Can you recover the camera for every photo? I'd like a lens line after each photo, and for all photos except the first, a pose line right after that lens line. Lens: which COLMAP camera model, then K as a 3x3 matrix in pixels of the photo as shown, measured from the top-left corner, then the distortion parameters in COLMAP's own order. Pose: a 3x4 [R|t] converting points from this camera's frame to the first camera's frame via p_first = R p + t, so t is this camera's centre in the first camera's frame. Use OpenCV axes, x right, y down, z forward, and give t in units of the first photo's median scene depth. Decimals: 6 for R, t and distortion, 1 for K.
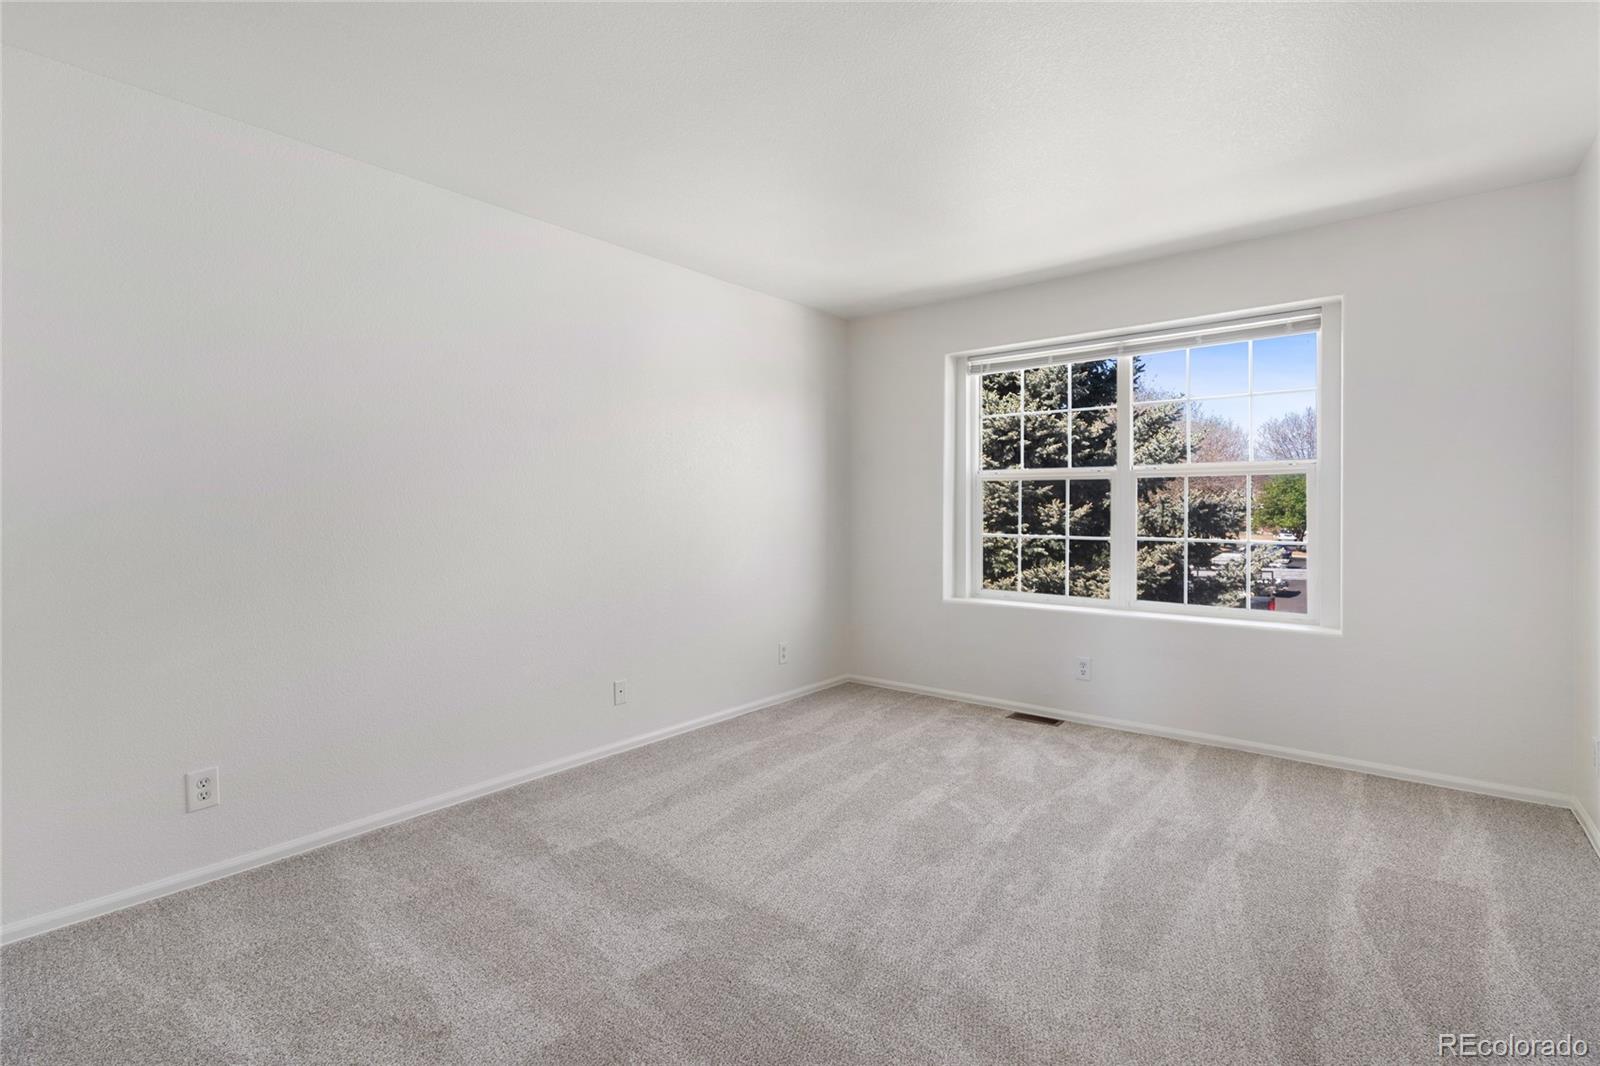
lens RADIAL K [[738.8, 0, 799.9], [0, 738.8, 532.8], [0, 0, 1]] dist [-0.002889, 0.000273]
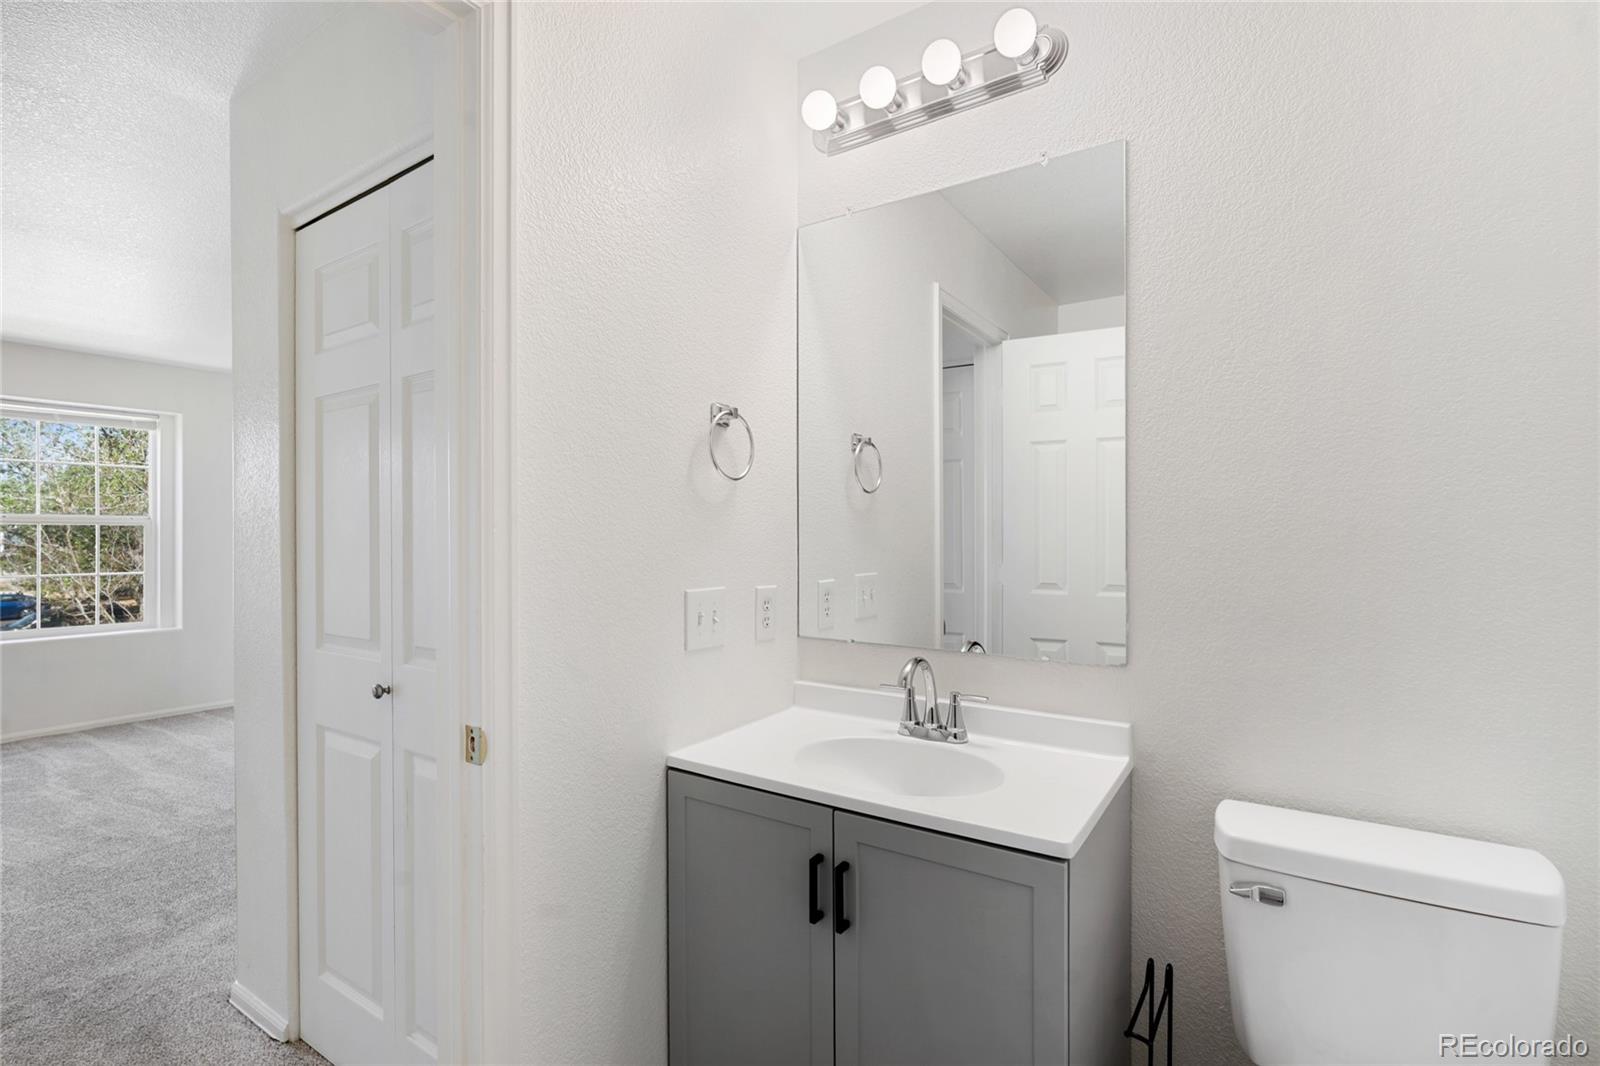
lens RADIAL K [[738.8, 0, 790.8], [0, 738.8, 537.9], [0, 0, 1]] dist [-0.002889, 0.000273]
pose [[-0.081444, 0.015362, 0.996560, -1.336787], [0.003540, 0.999879, -0.015124, -0.043583], [-0.996672, 0.002296, -0.081488, -0.245818]]
